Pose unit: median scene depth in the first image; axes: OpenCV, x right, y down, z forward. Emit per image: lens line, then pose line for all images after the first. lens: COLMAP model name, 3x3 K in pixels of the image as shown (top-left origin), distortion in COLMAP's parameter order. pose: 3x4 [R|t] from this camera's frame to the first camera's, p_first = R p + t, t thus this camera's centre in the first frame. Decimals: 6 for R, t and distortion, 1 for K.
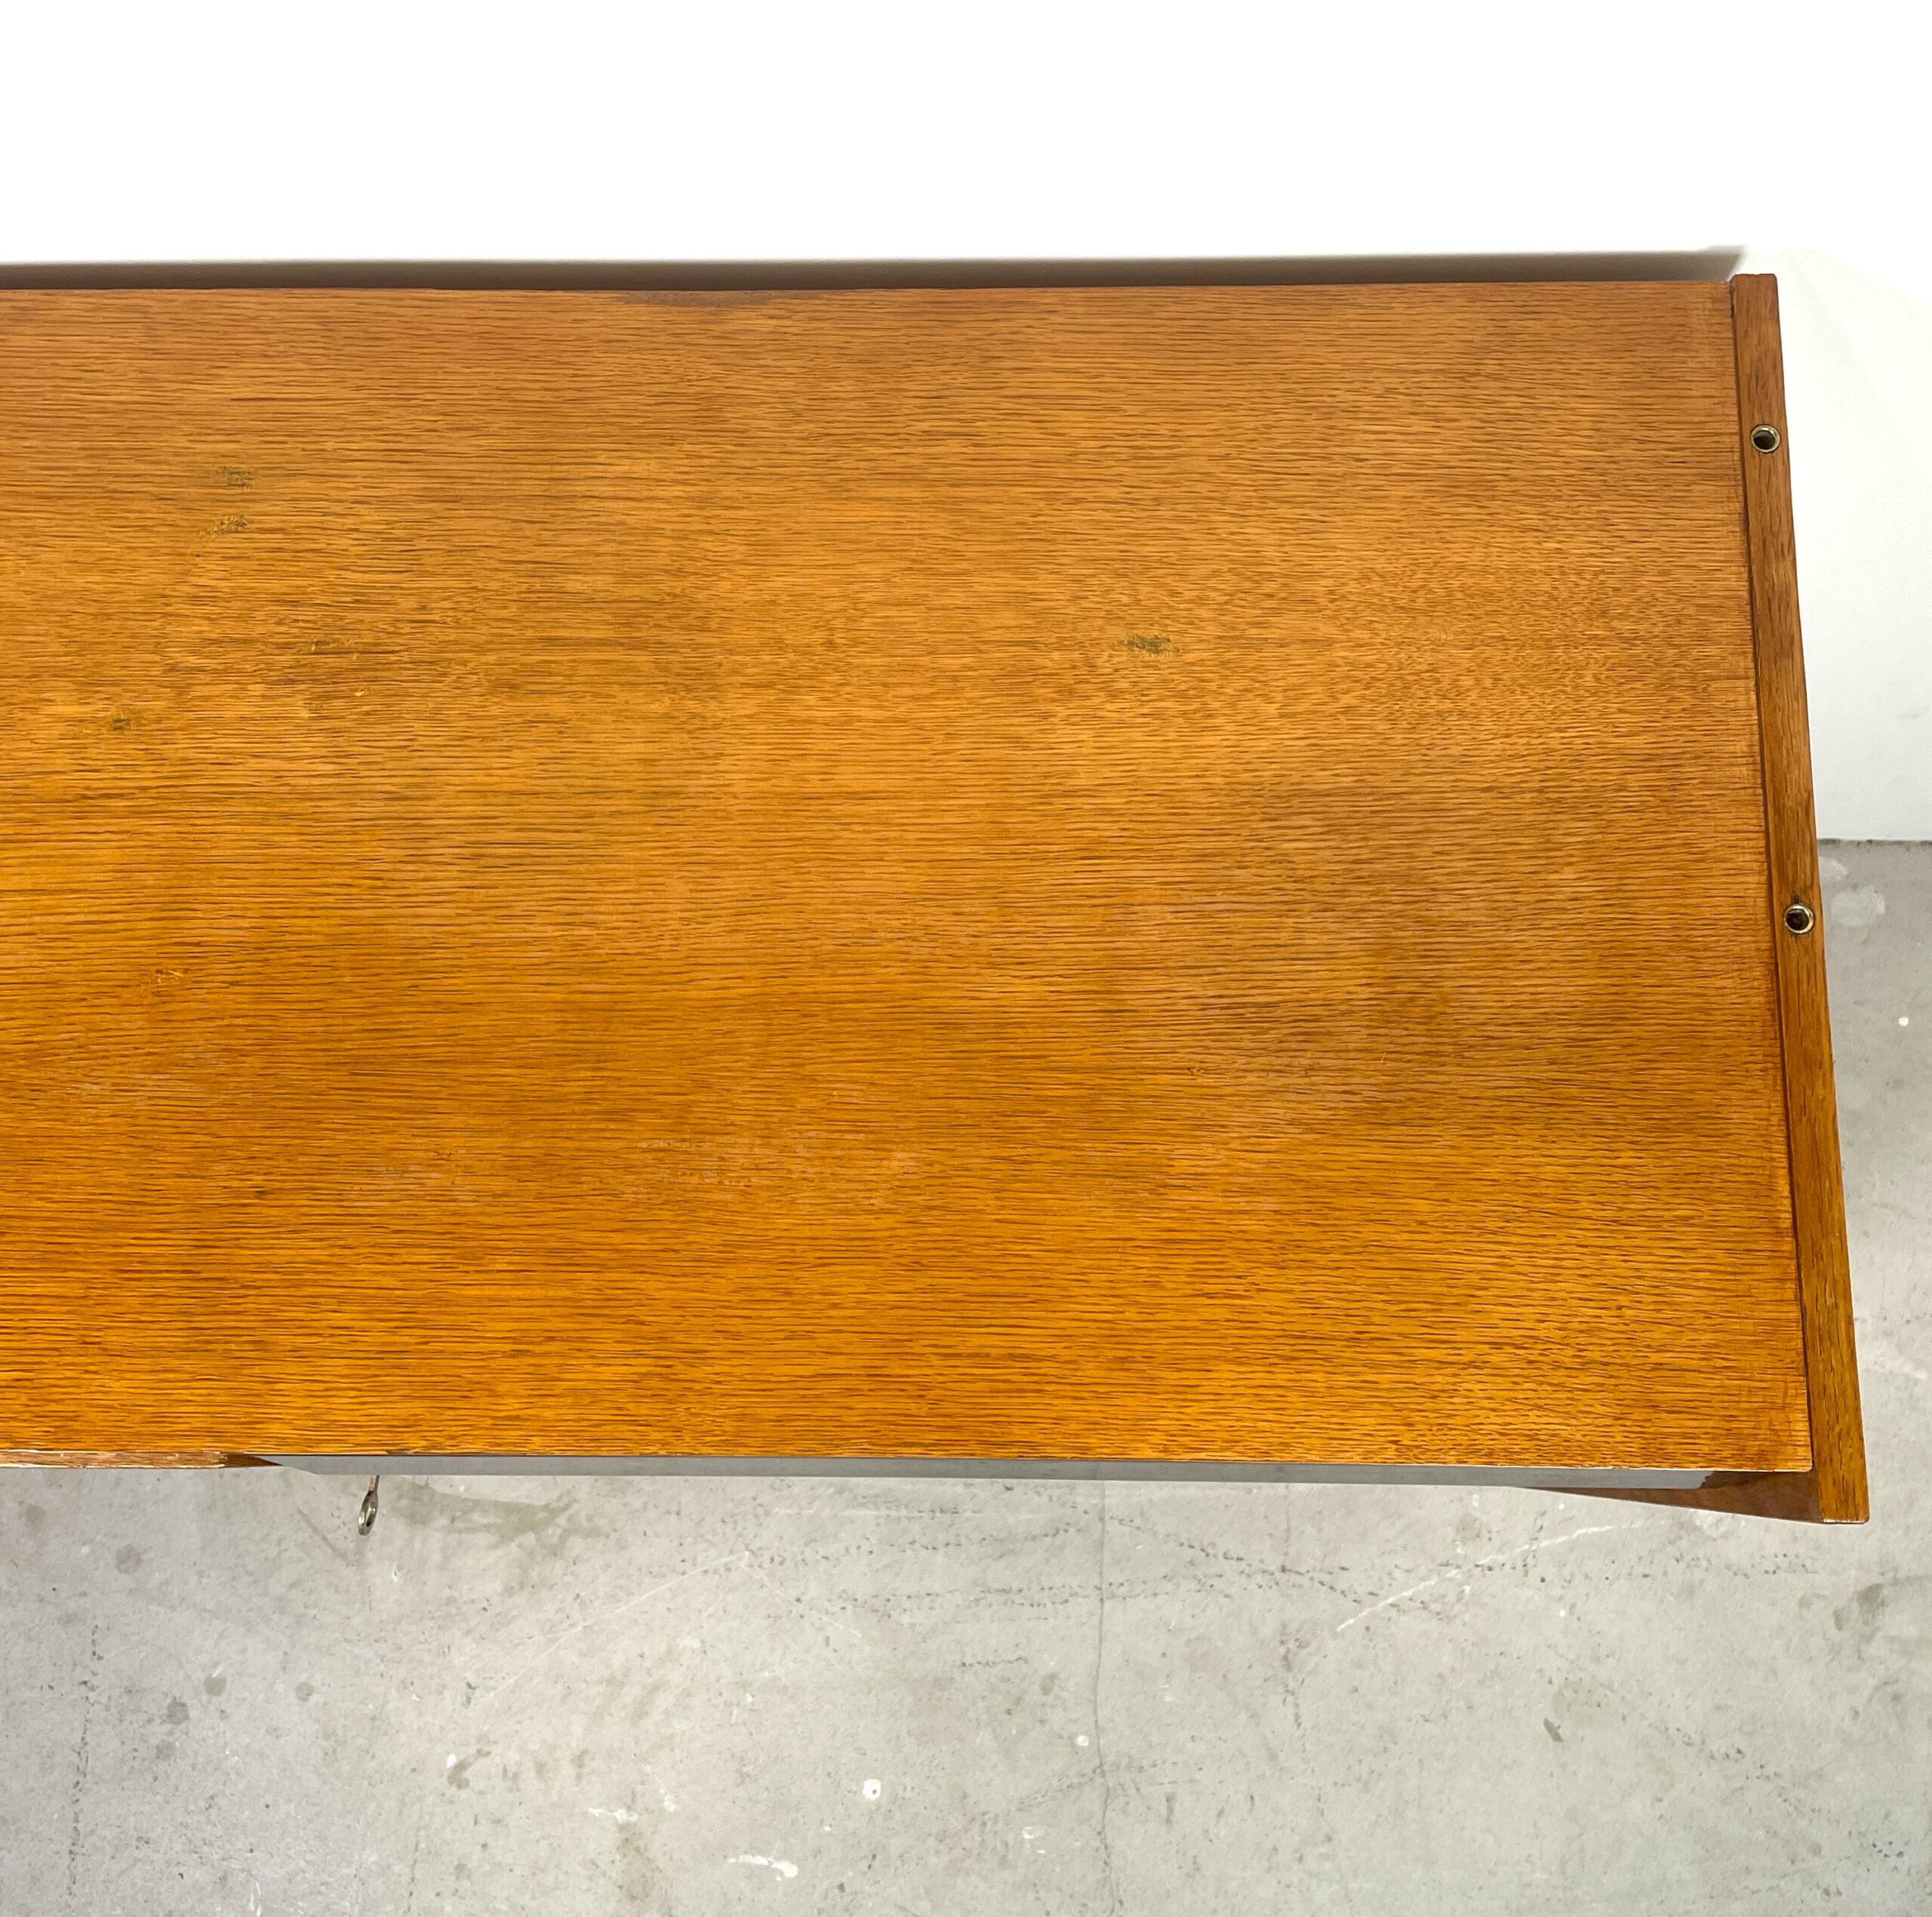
lens RADIAL K [[1996.9, 0, 981.1], [0, 1996.9, 1011.2], [0, 0, 1]] dist [0.103276, -0.147304]
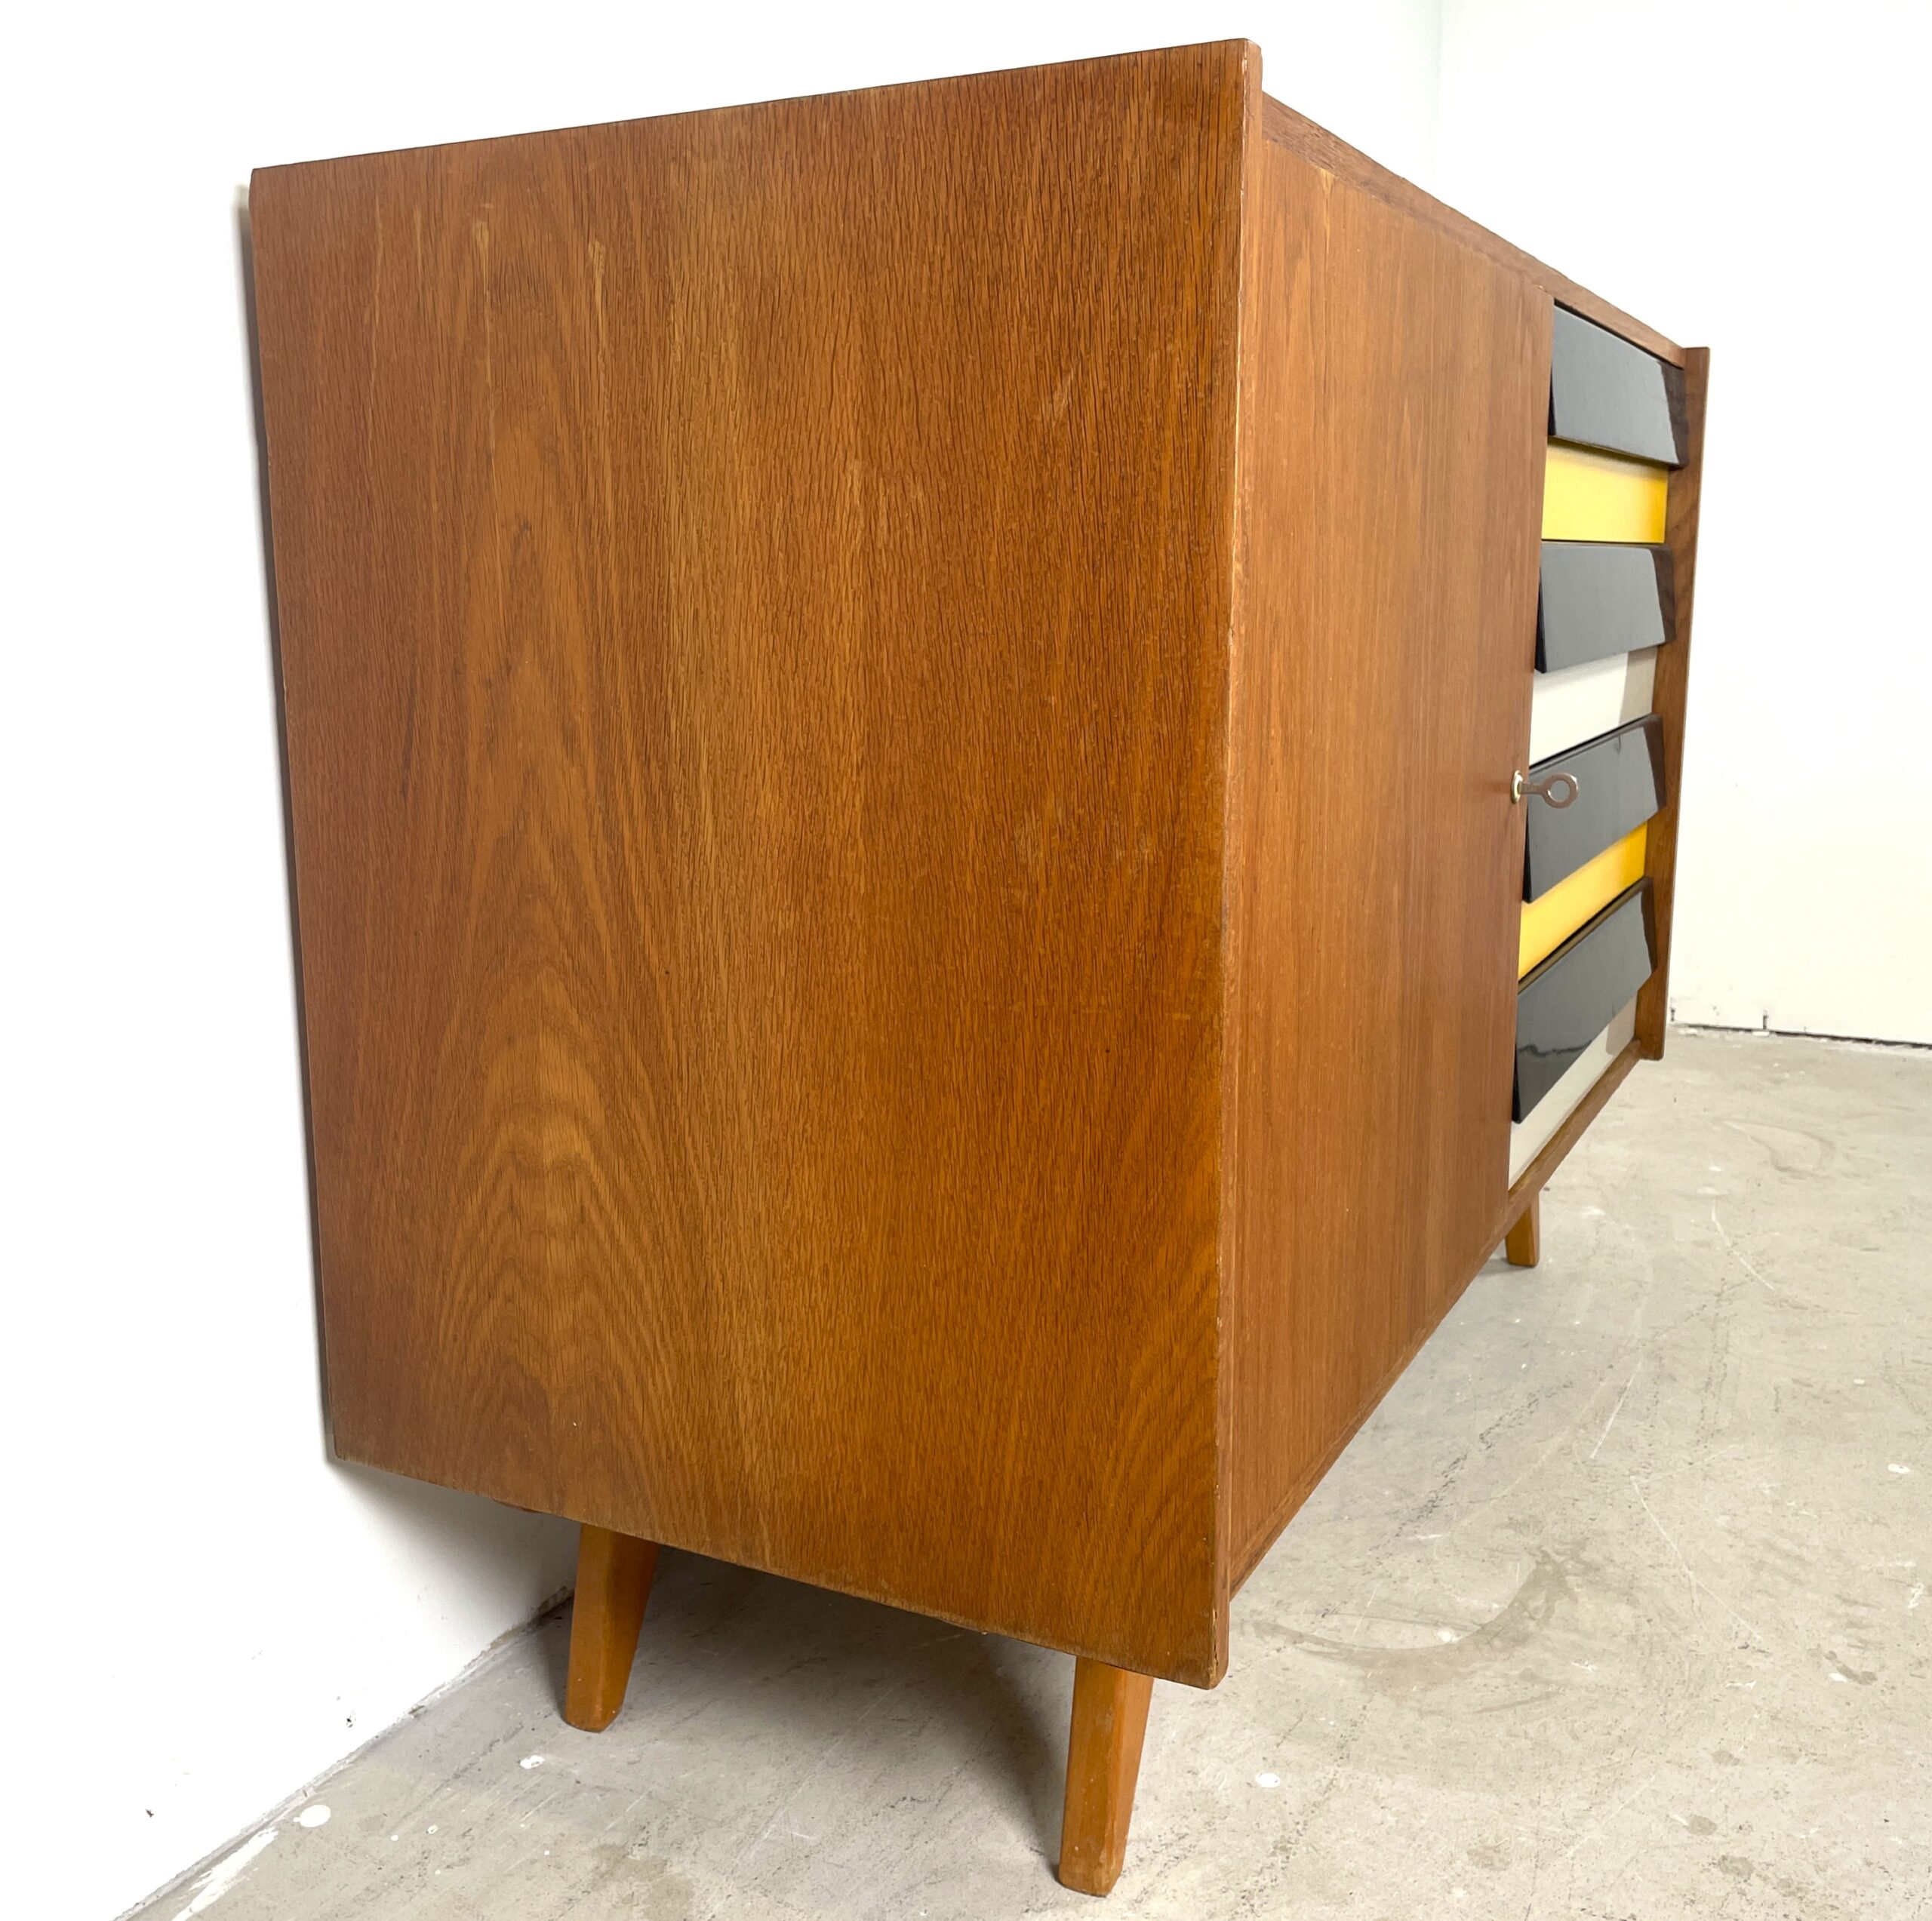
lens RADIAL K [[1968.9, 0, 961.9], [0, 1968.9, 933.6], [0, 0, 1]] dist [0.091498, -0.130149]
pose [[0.454733, -0.132460, 0.880723, -1.079233], [0.869947, 0.277924, -0.407370, 0.315952], [-0.190813, 0.951427, 0.241614, 0.615109]]
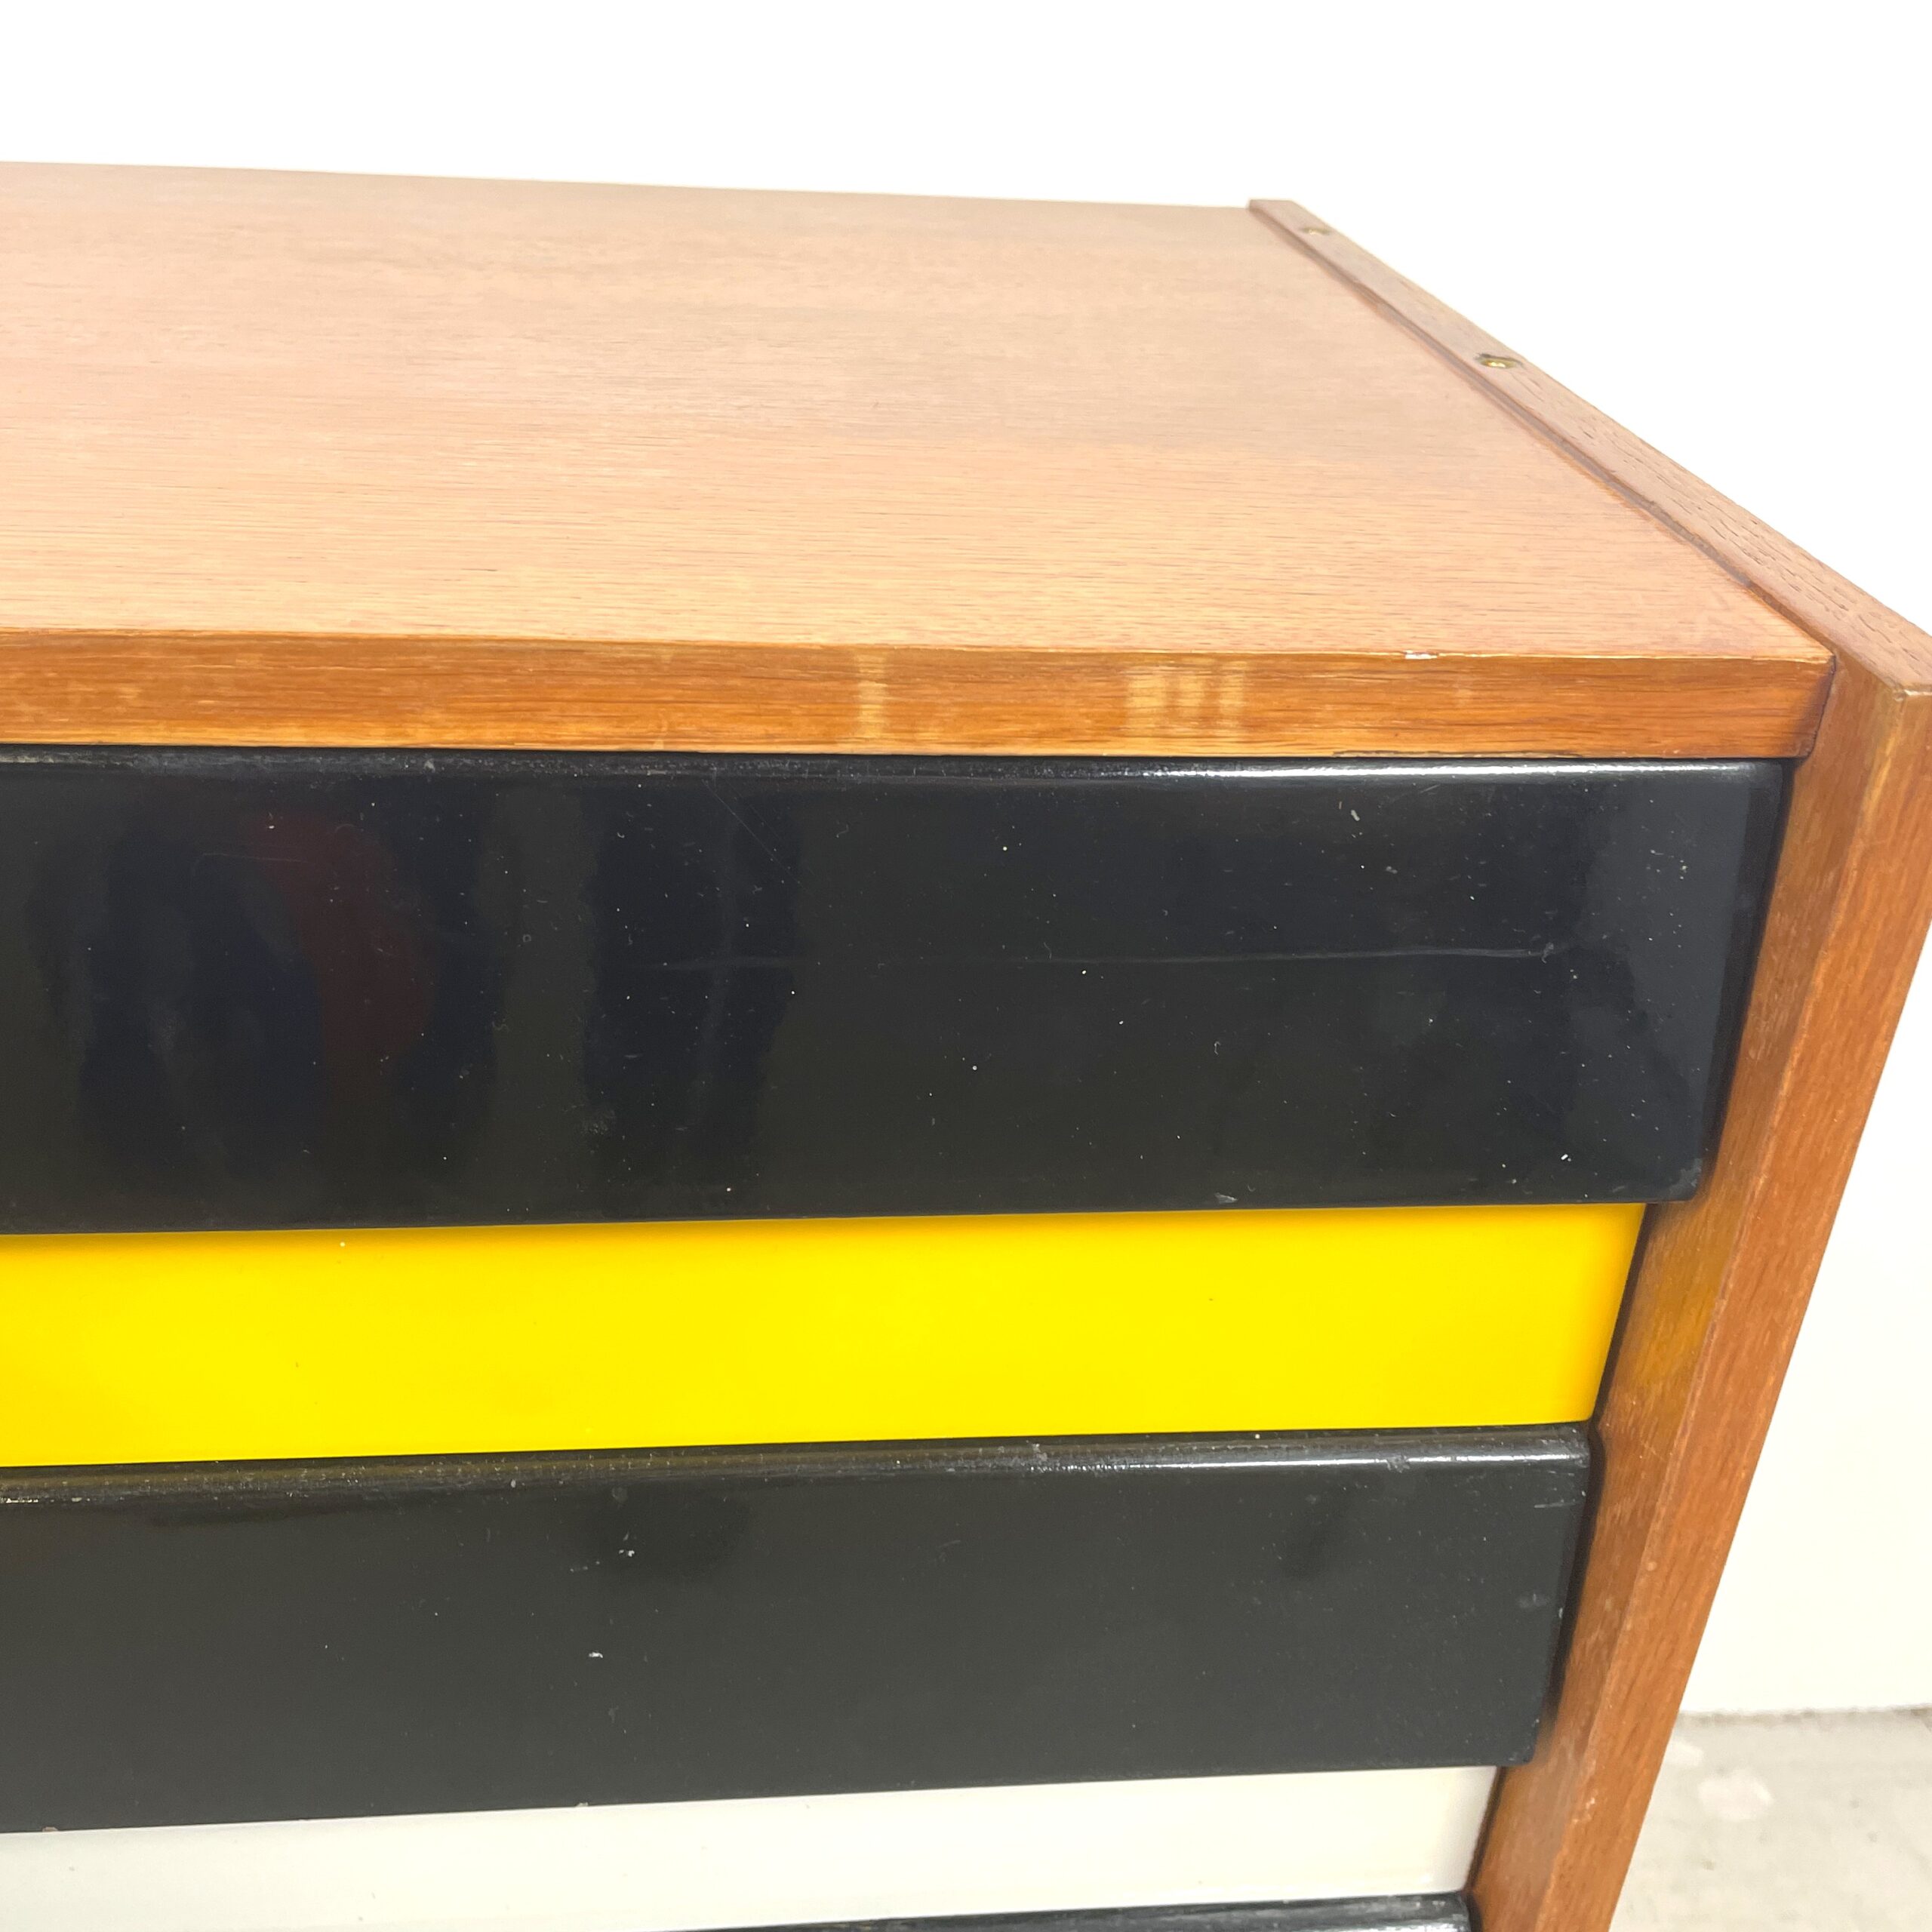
lens RADIAL K [[1968.3, 0, 970.7], [0, 1968.3, 1057.5], [0, 0, 1]] dist [0.108057, -0.174768]
pose [[0.992984, 0.015692, 0.117204, 0.084341], [0.075709, 0.677010, -0.732069, 0.290318], [-0.090836, 0.735806, 0.671072, 0.386708]]
